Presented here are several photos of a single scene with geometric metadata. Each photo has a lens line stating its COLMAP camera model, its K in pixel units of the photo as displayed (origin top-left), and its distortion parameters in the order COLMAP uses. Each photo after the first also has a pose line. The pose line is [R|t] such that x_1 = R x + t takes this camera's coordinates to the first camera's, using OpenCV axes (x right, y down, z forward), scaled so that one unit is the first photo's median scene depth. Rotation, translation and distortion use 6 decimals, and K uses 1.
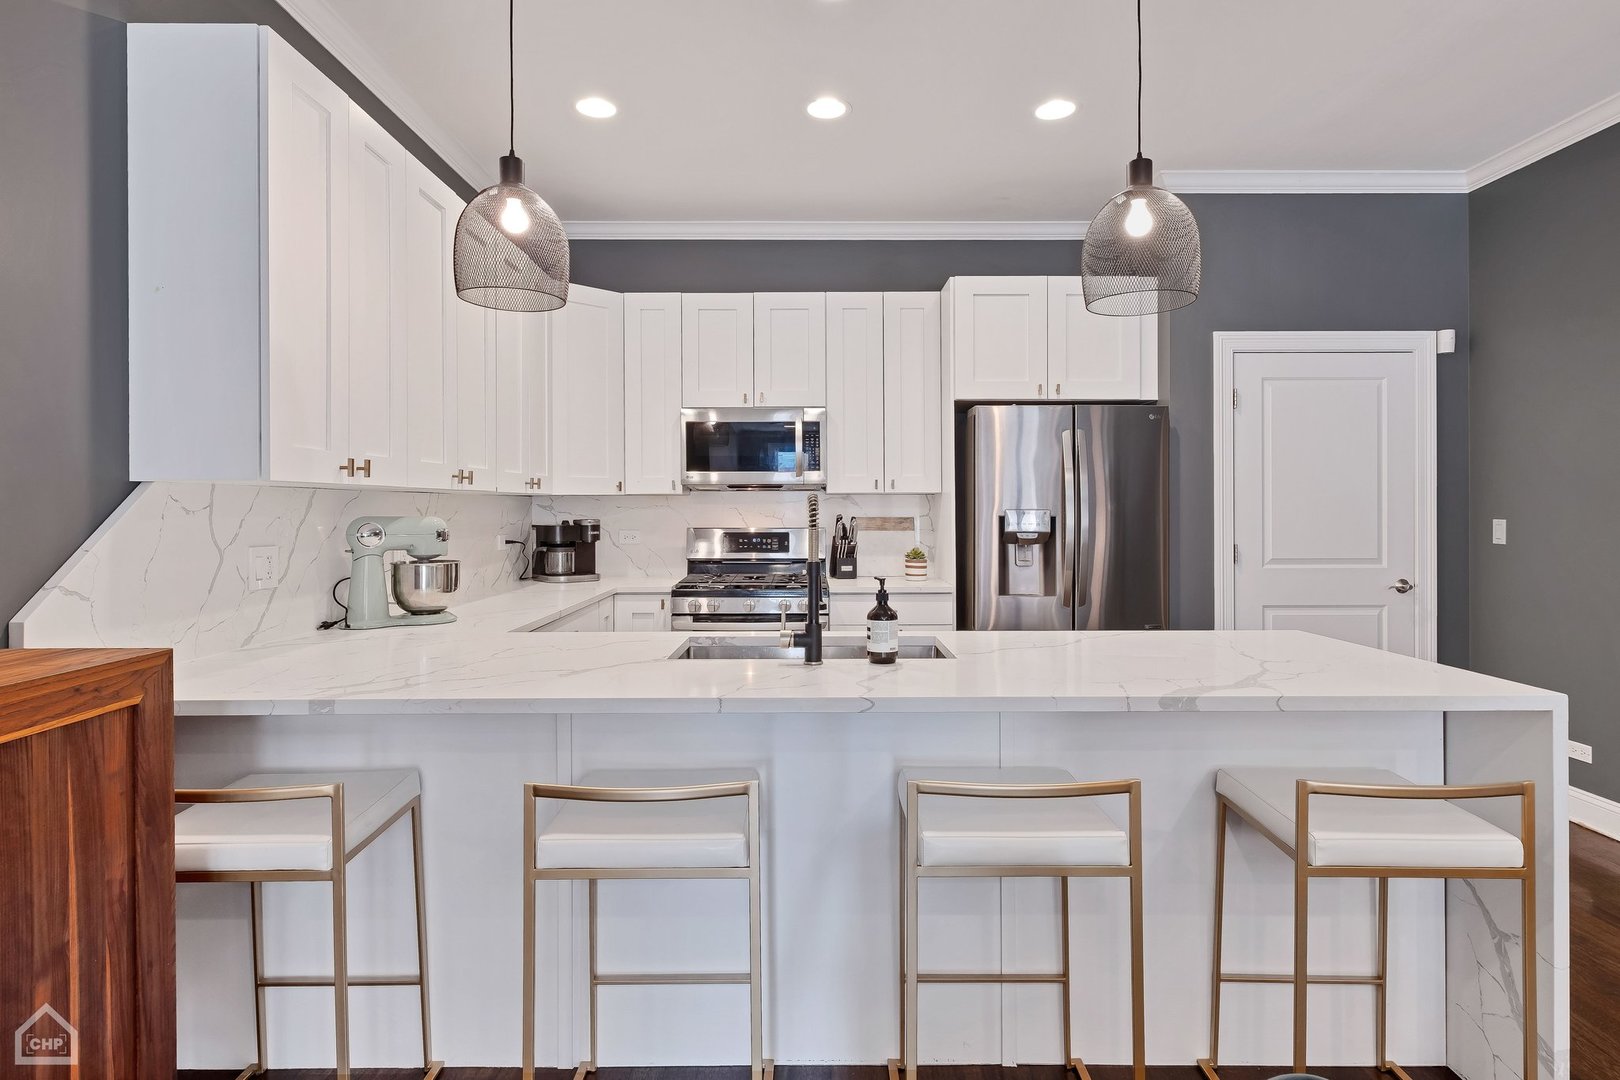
lens RADIAL K [[849.1, 0, 810.4], [0, 849.1, 506.1], [0, 0, 1]] dist [0.000284, 0.000022]
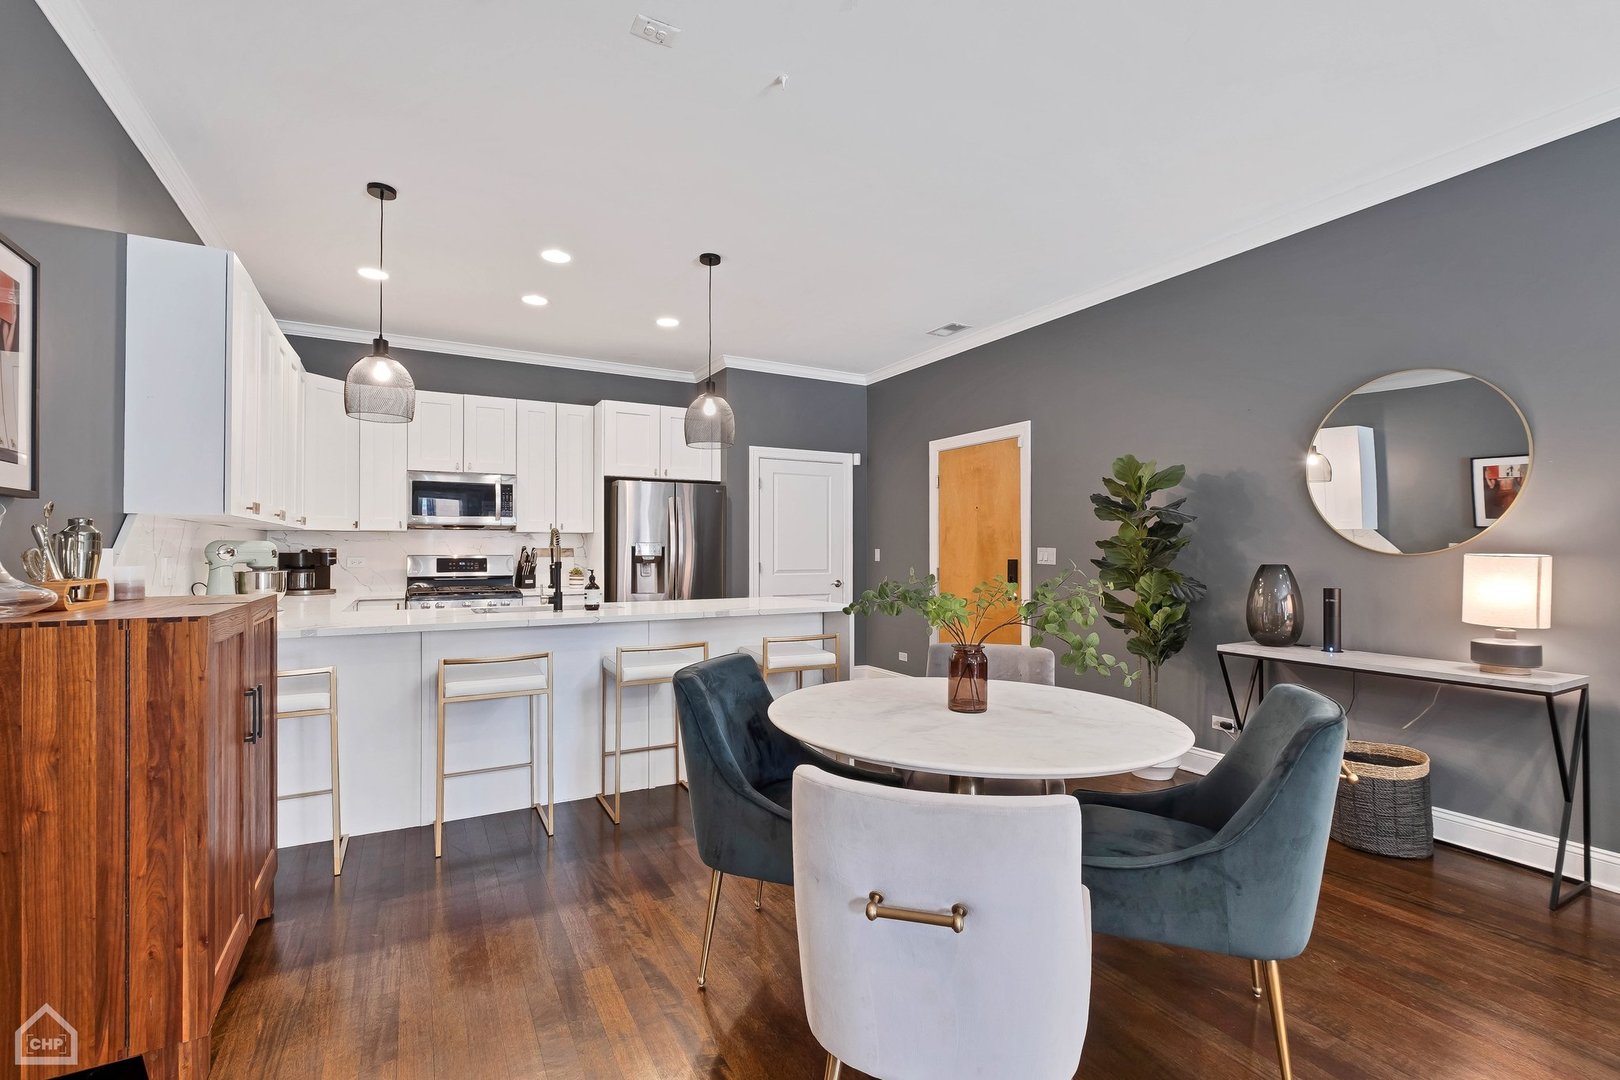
lens RADIAL K [[711.8, 0, 804.1], [0, 711.8, 544.9], [0, 0, 1]] dist [-0.000373, -0.000427]
pose [[0.879411, 0.006254, 0.476022, -0.141737], [-0.002565, 0.999961, -0.008399, 0.018630], [-0.476057, 0.006165, 0.879393, -0.382833]]
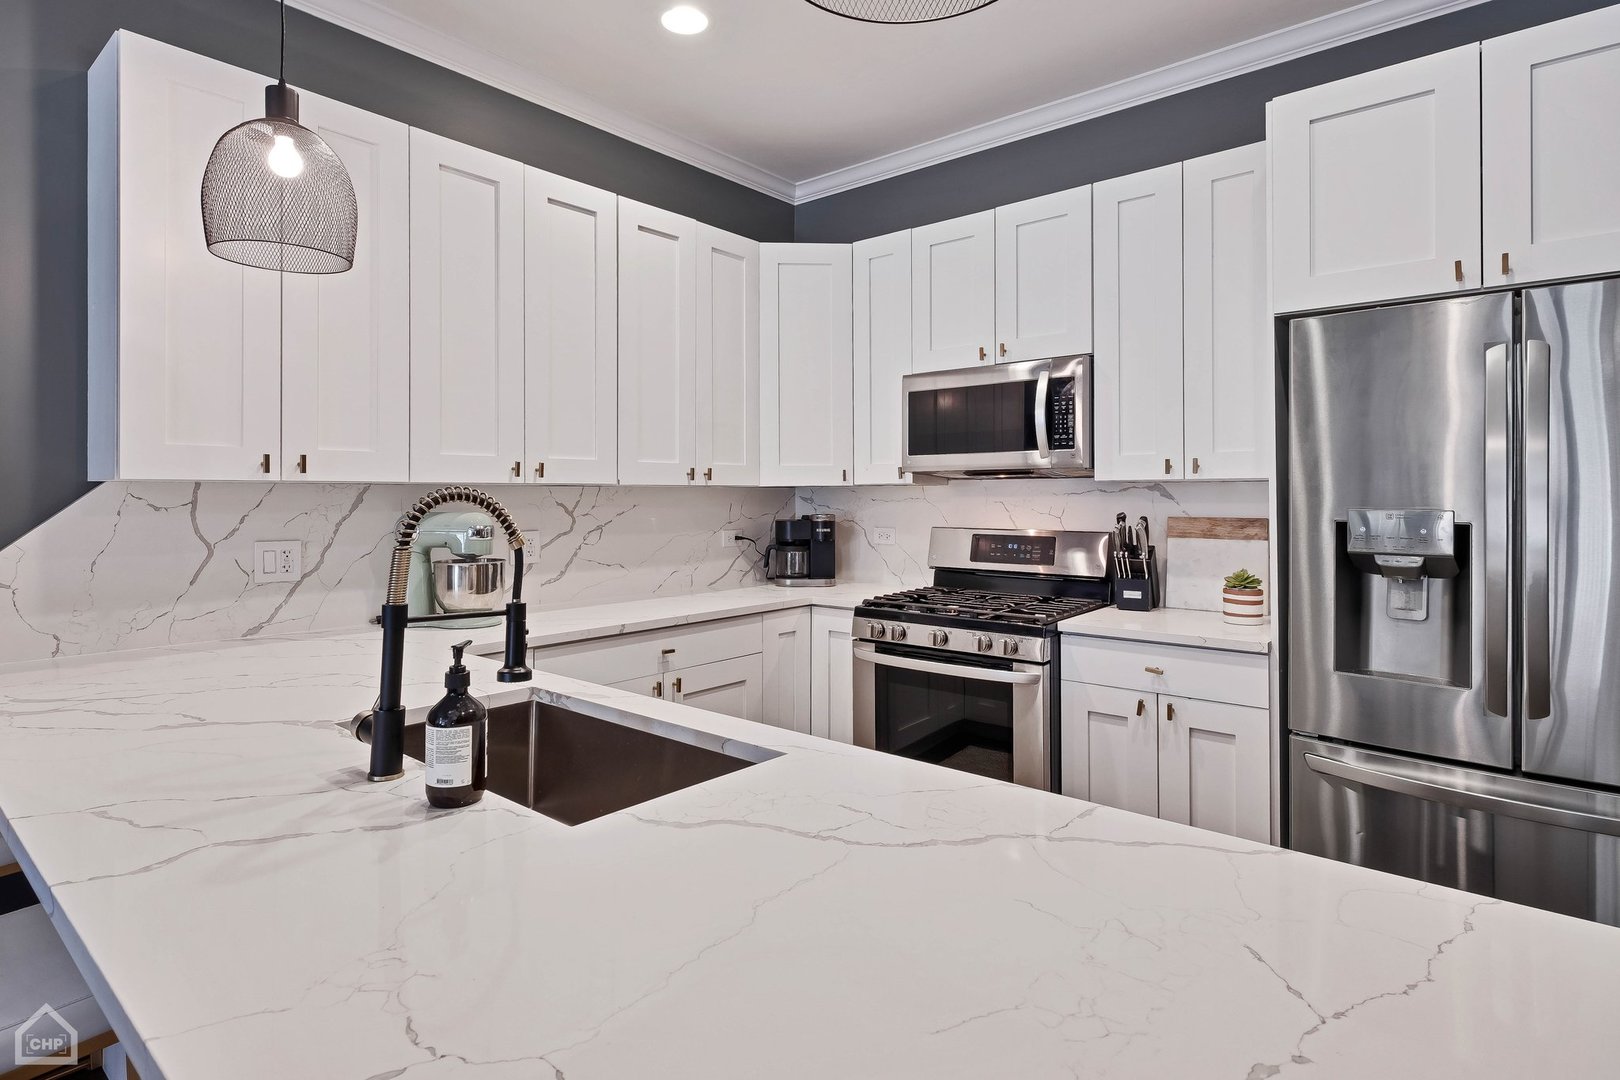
lens RADIAL K [[843.5, 0, 798.1], [0, 843.5, 491.3], [0, 0, 1]] dist [-0.000782, 0.000188]
pose [[0.760207, -0.002770, -0.649675, 0.294245], [0.000995, 0.999995, -0.003099, -0.005660], [0.649680, 0.001710, 0.760206, 0.360580]]
